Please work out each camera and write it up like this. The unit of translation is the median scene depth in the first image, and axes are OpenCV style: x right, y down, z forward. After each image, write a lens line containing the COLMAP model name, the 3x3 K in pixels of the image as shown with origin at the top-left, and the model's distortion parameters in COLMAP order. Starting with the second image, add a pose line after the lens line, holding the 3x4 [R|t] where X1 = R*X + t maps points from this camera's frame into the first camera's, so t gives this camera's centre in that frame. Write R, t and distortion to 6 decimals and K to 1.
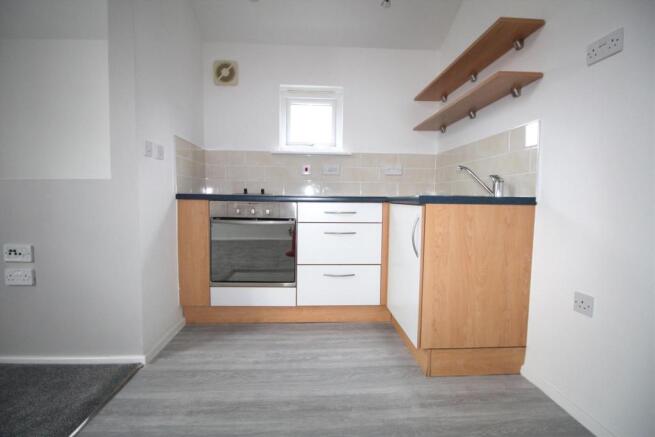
lens RADIAL K [[303.9, 0, 328.0], [0, 303.9, 218.1], [0, 0, 1]] dist [0.001061, 0.000021]
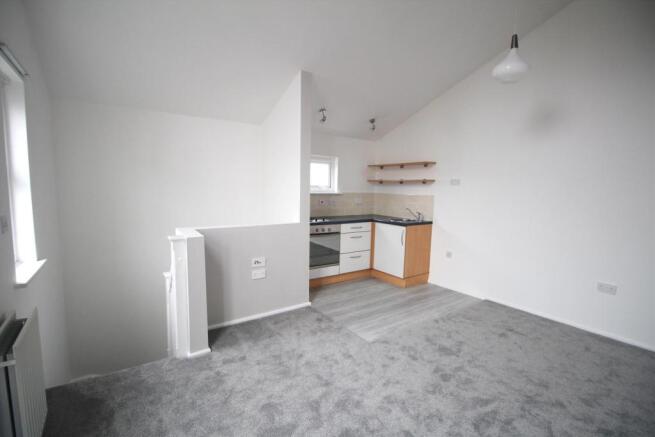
lens RADIAL K [[303.9, 0, 326.3], [0, 303.9, 219.9], [0, 0, 1]] dist [0.001061, 0.000021]
pose [[0.854570, -0.053176, 0.516607, -1.237882], [0.024199, 0.997741, 0.062671, -0.211461], [-0.518772, -0.041056, 0.853926, -0.708934]]
